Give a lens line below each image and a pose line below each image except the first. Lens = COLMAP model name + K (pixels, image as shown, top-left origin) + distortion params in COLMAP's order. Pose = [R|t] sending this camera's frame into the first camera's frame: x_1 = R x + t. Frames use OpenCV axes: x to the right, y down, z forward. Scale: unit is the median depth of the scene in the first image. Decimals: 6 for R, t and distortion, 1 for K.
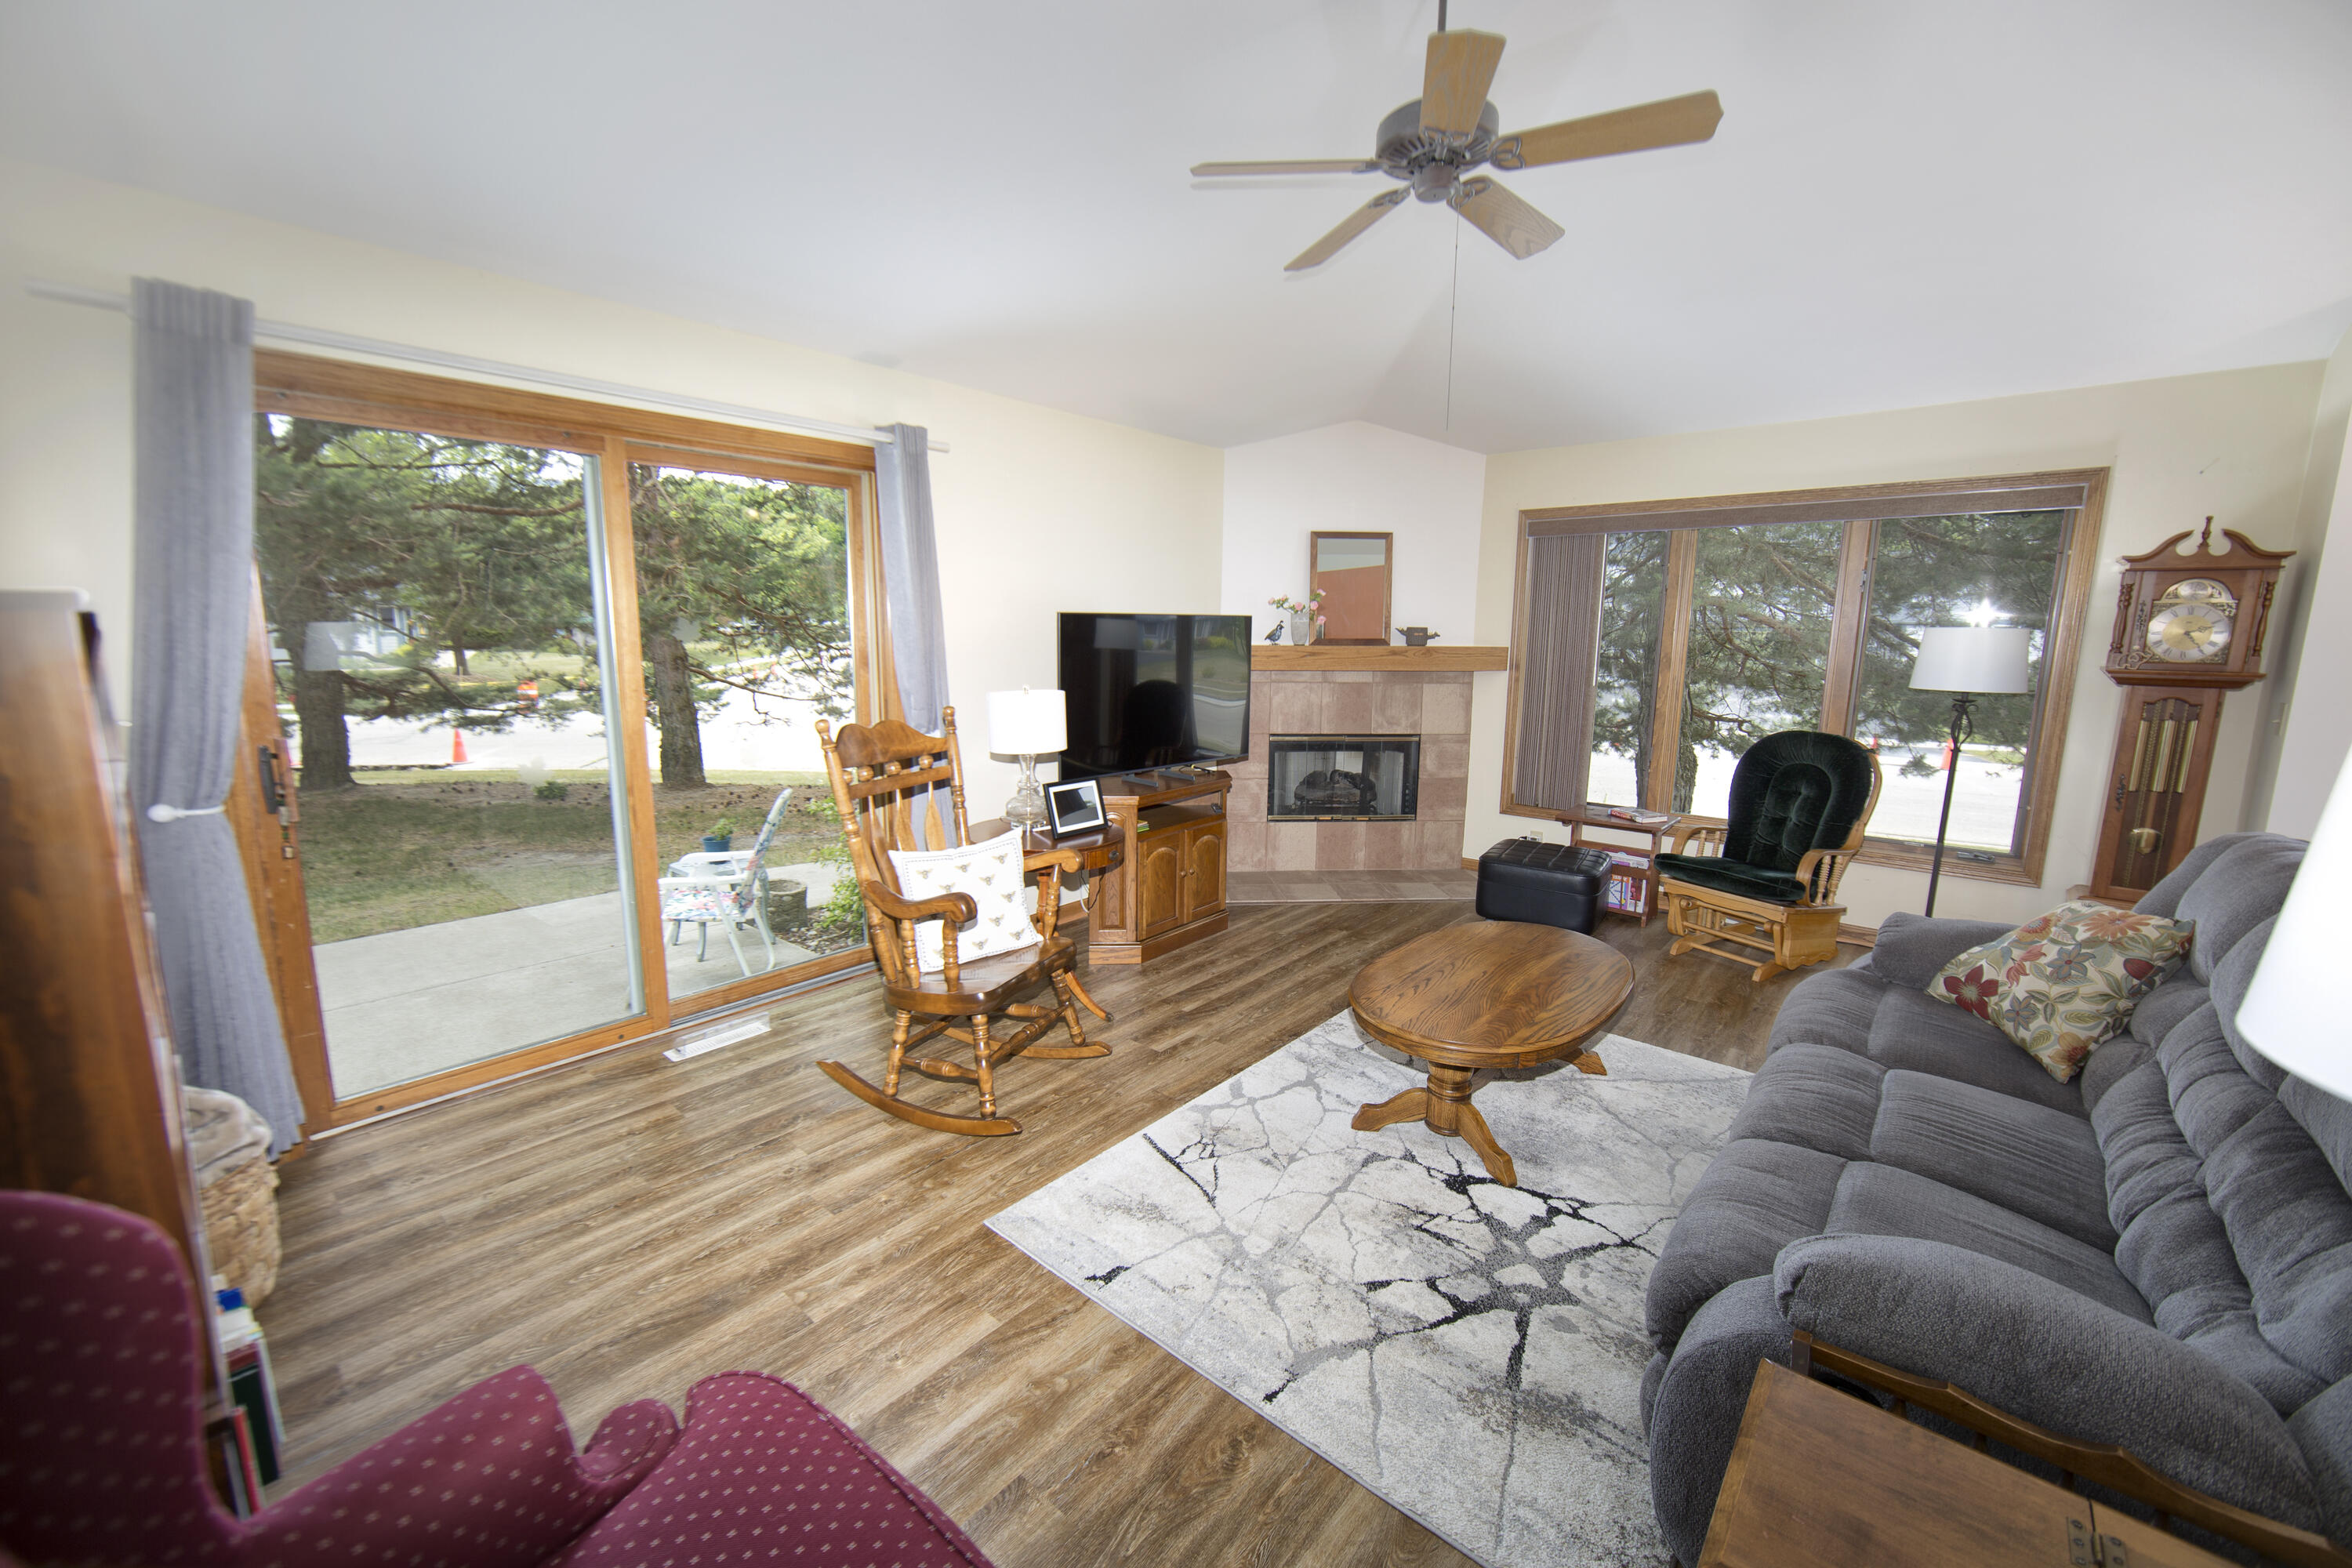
lens RADIAL K [[920.5, 0, 1155.3], [0, 920.5, 778.7], [0, 0, 1]] dist [-0.011665, 0.000010]
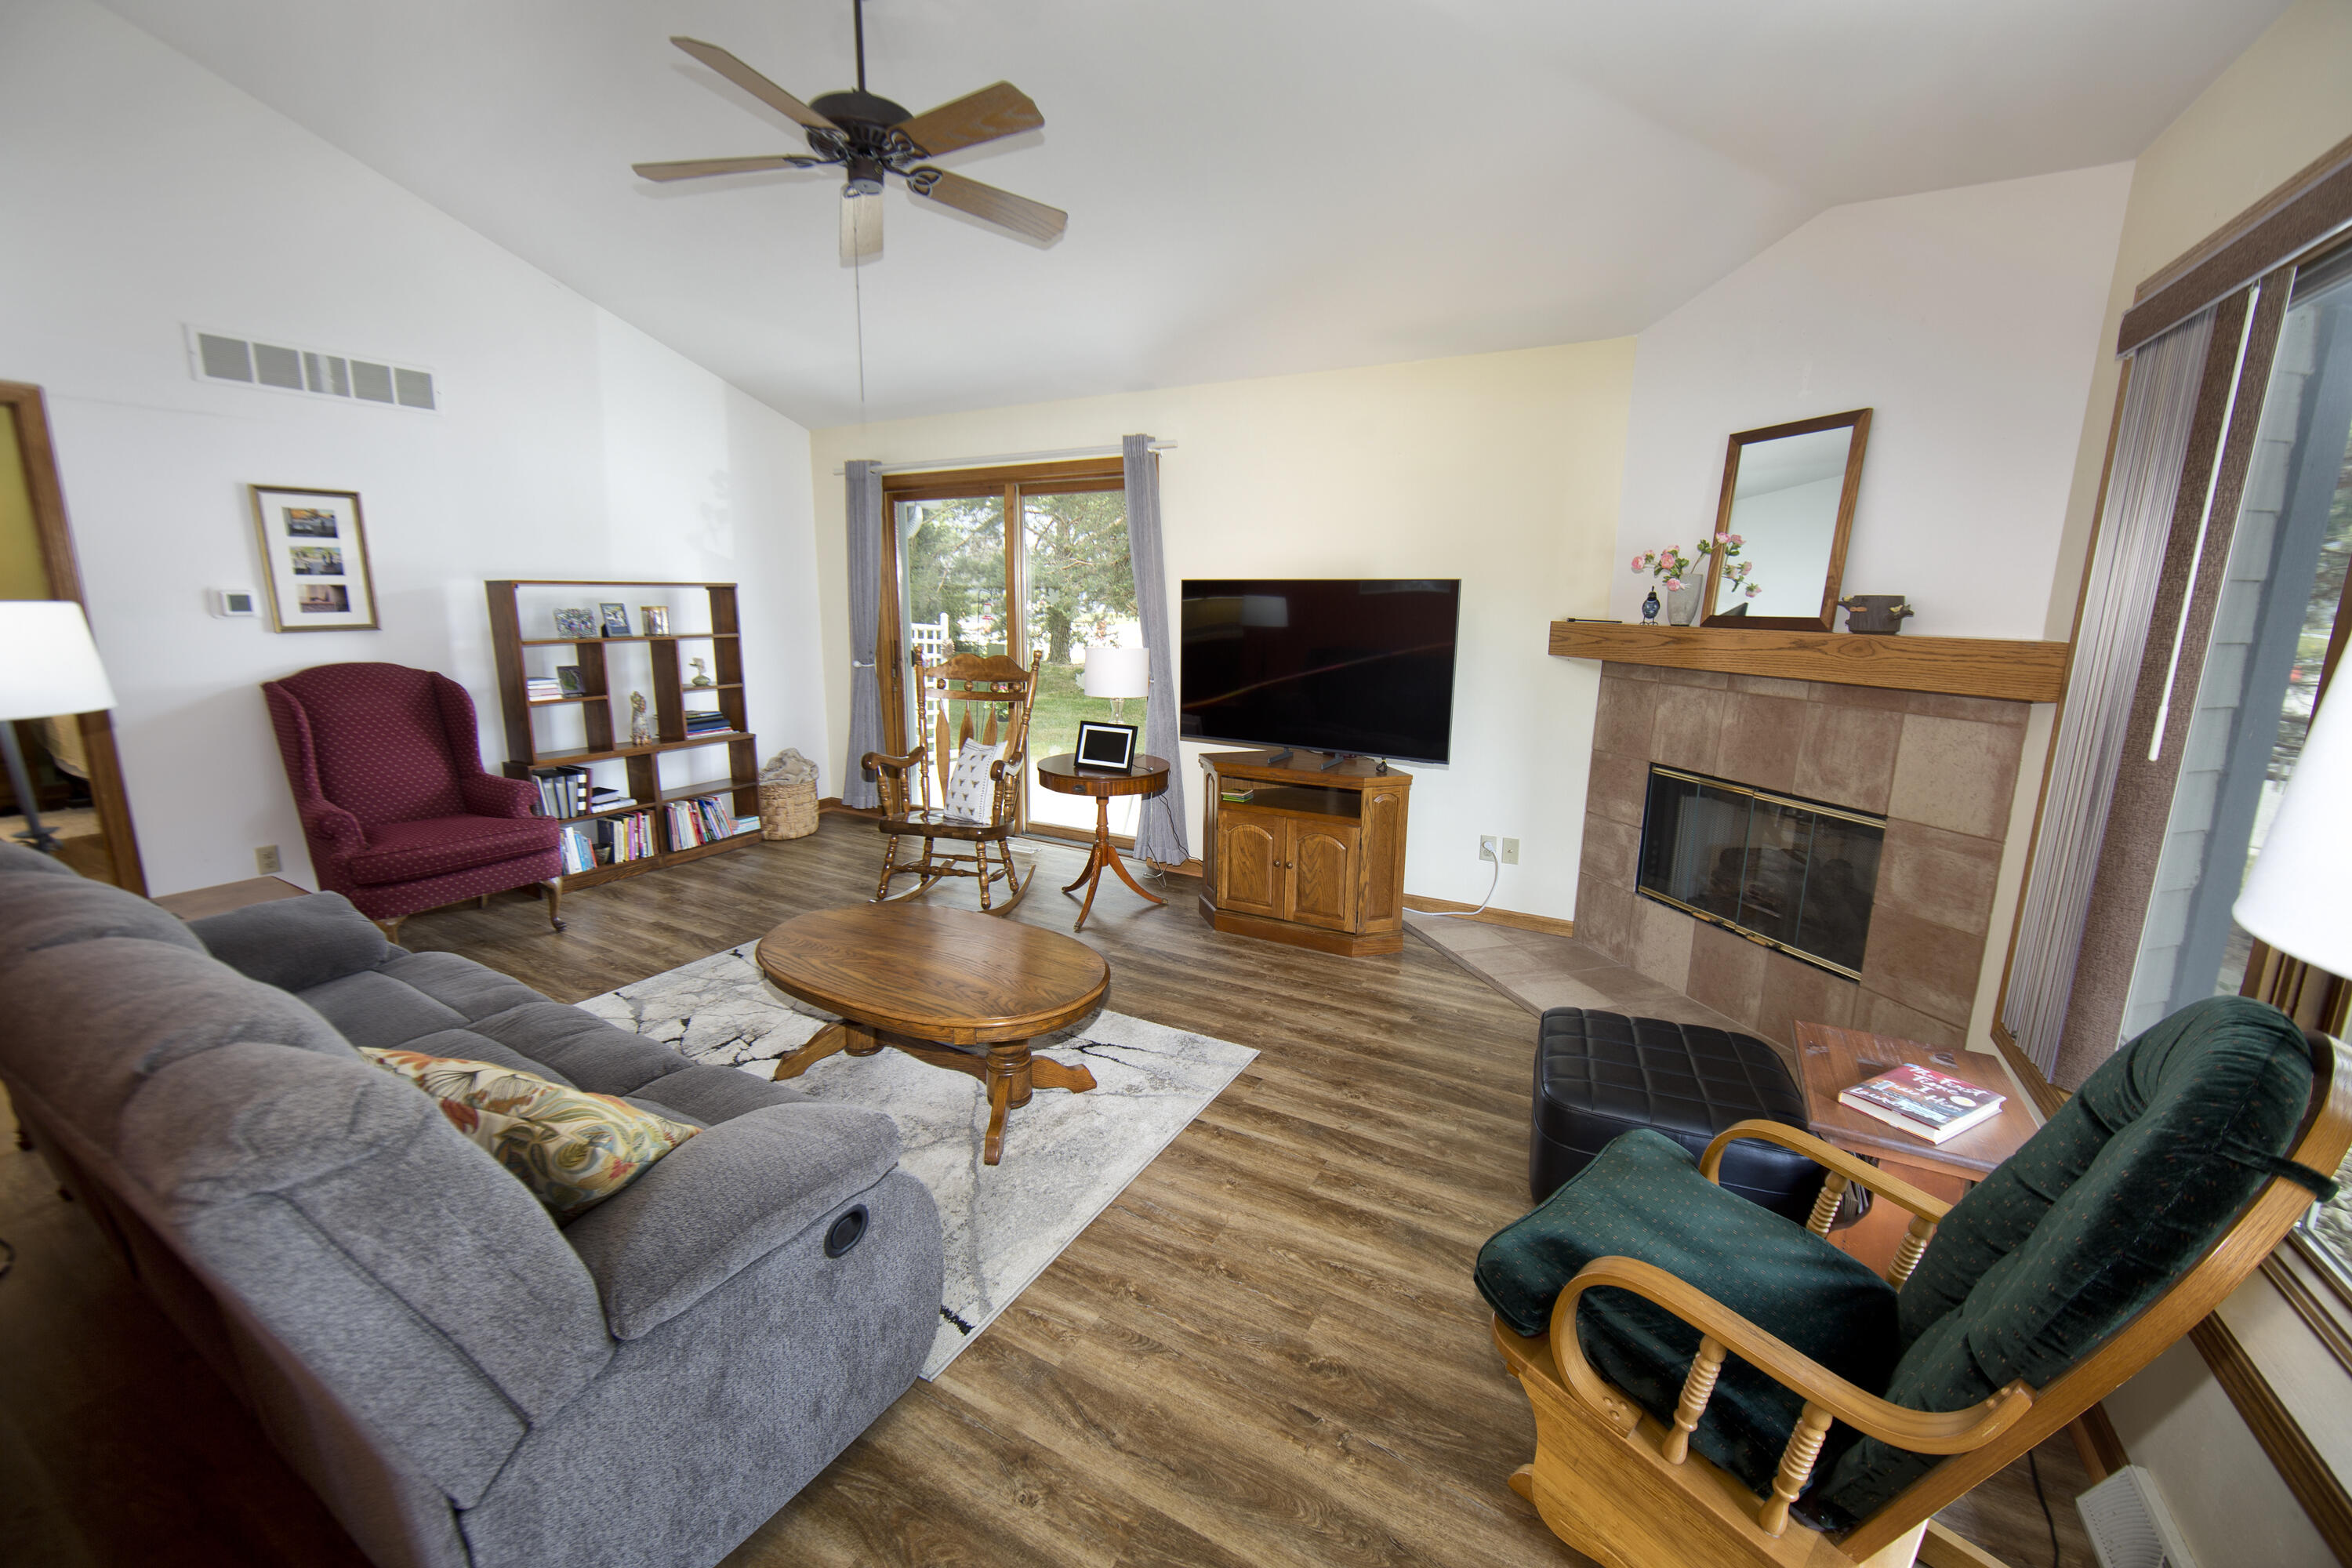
lens RADIAL K [[920.5, 0, 1166.4], [0, 920.5, 780.9], [0, 0, 1]] dist [-0.011665, 0.000010]
pose [[0.202201, 0.187284, -0.961270, 1.502797], [-0.168680, 0.973536, 0.154192, -0.171391], [0.964708, 0.130969, 0.228441, 1.150971]]
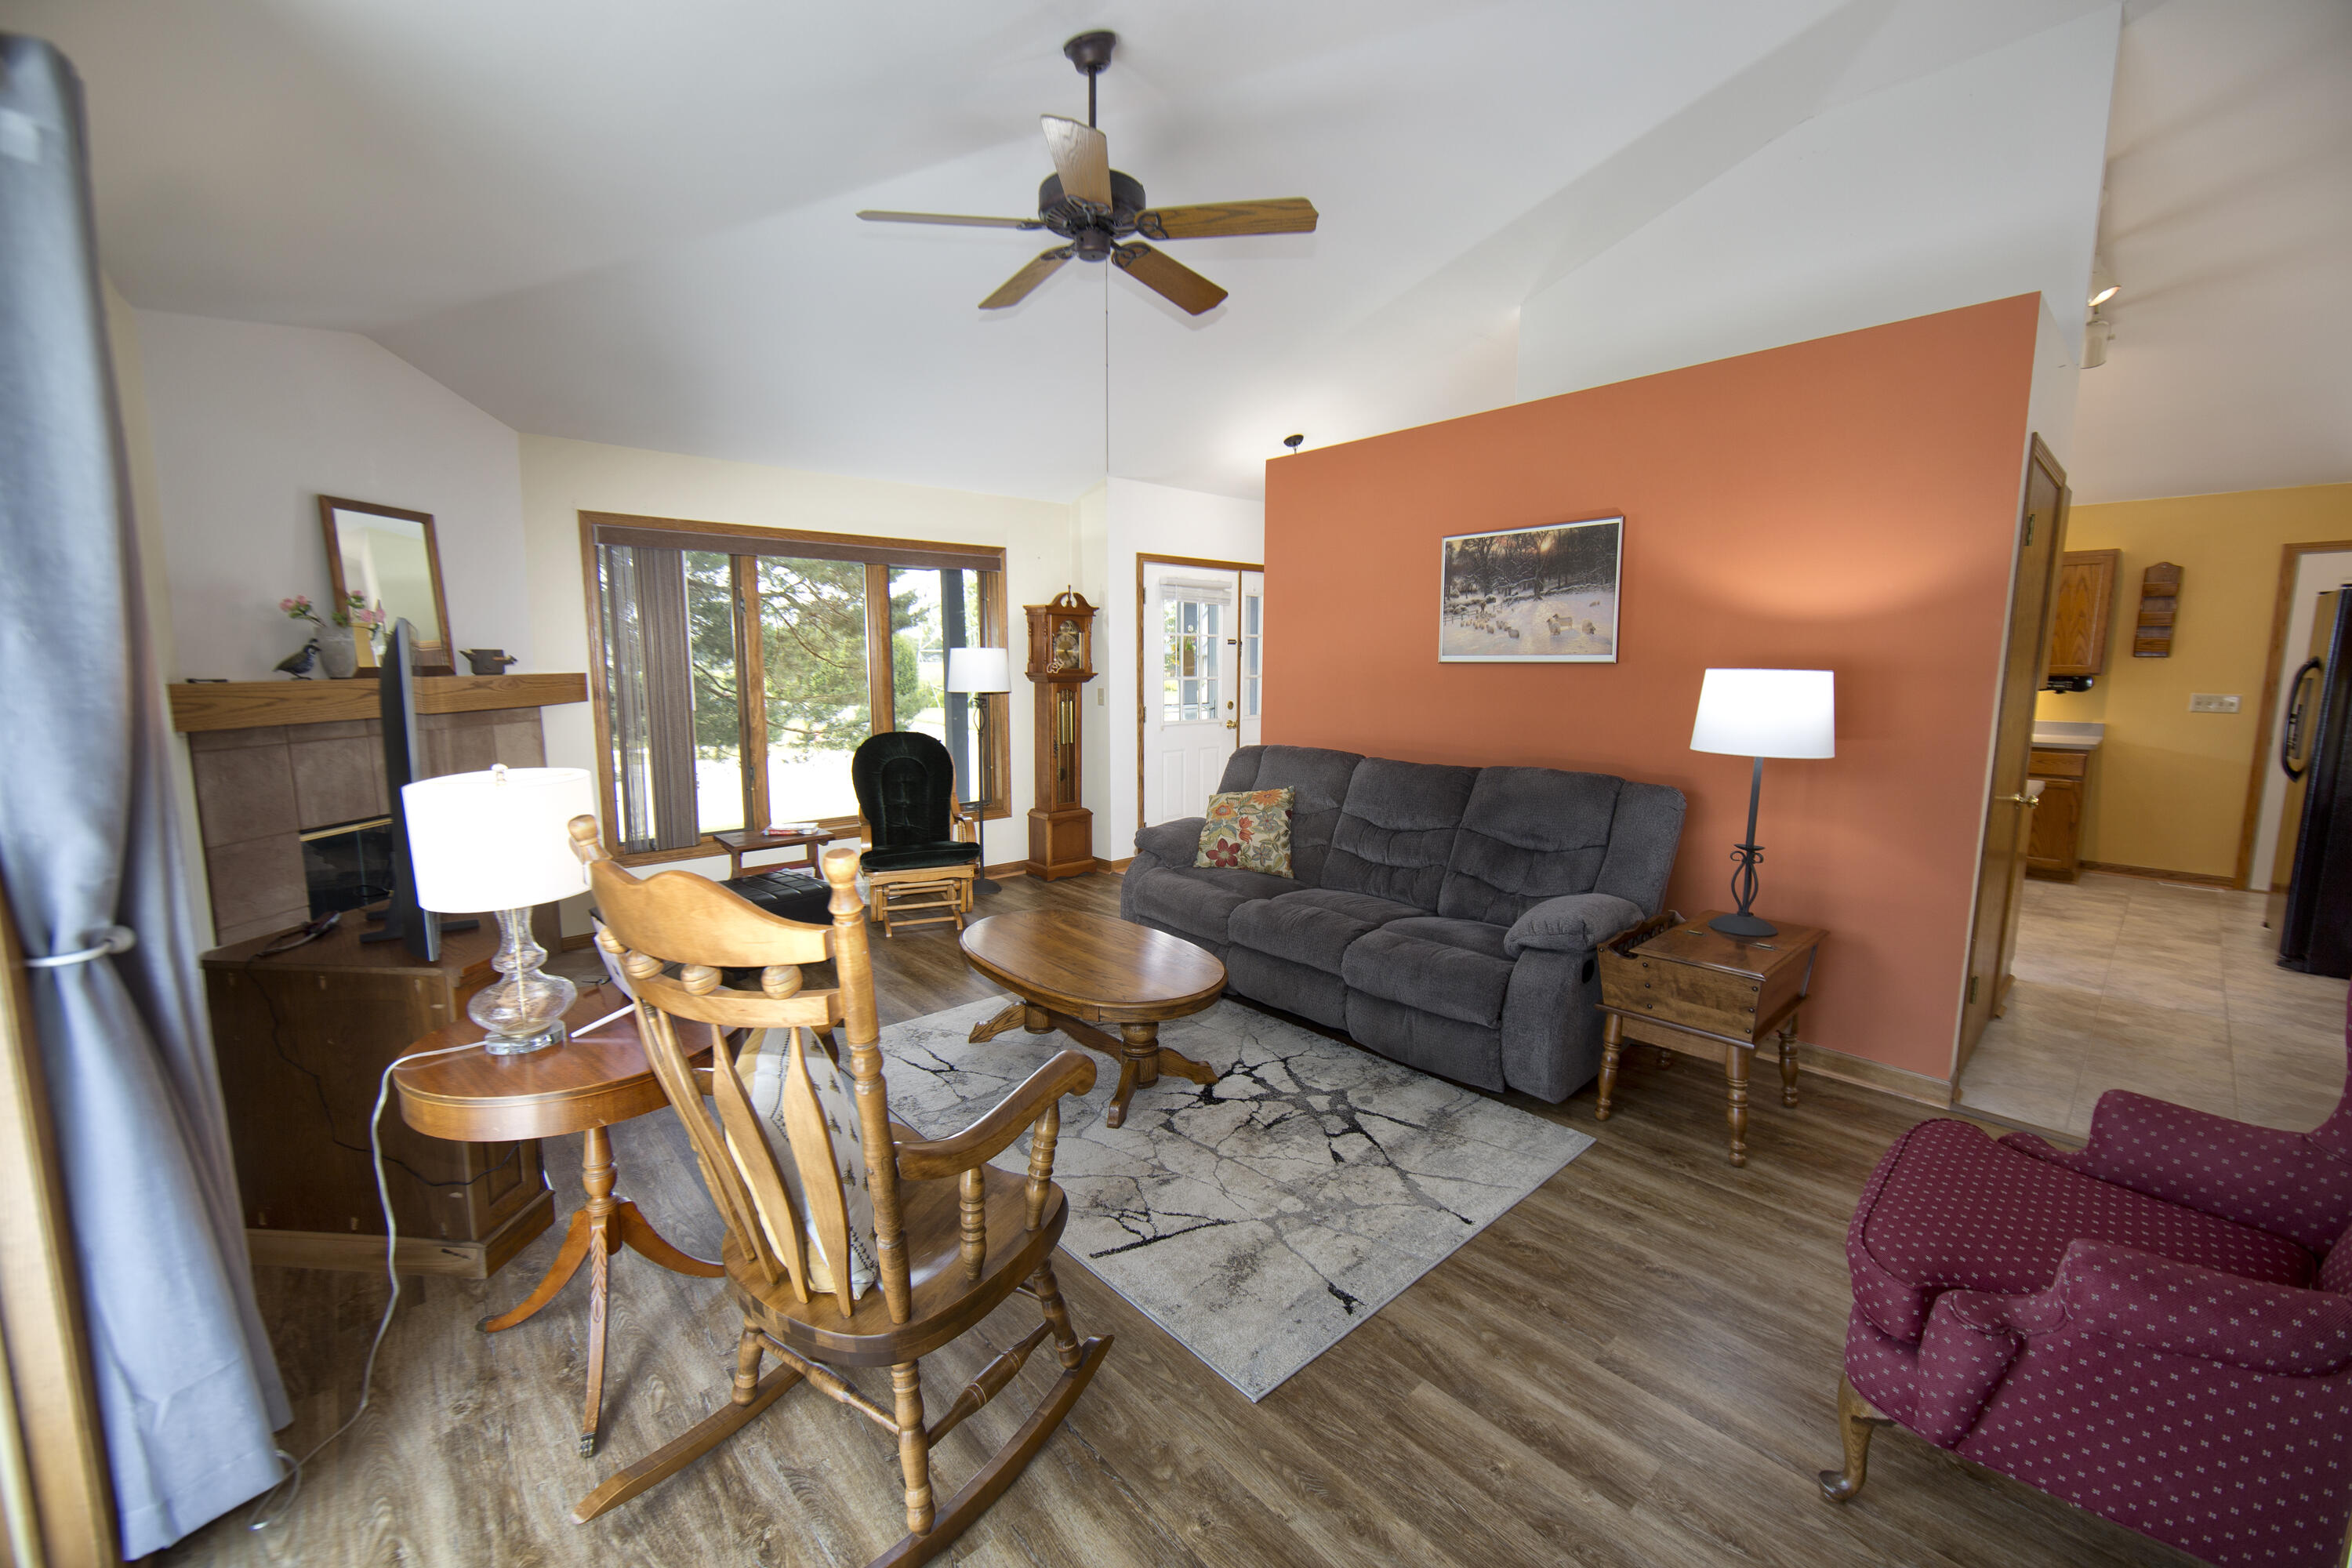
lens RADIAL K [[920.5, 0, 1164.9], [0, 920.5, 780.9], [0, 0, 1]] dist [-0.011665, 0.000010]
pose [[0.120595, -0.139084, 0.982910, -0.825057], [0.161038, 0.979762, 0.118880, -0.131840], [-0.979553, 0.143950, 0.140553, 0.823946]]
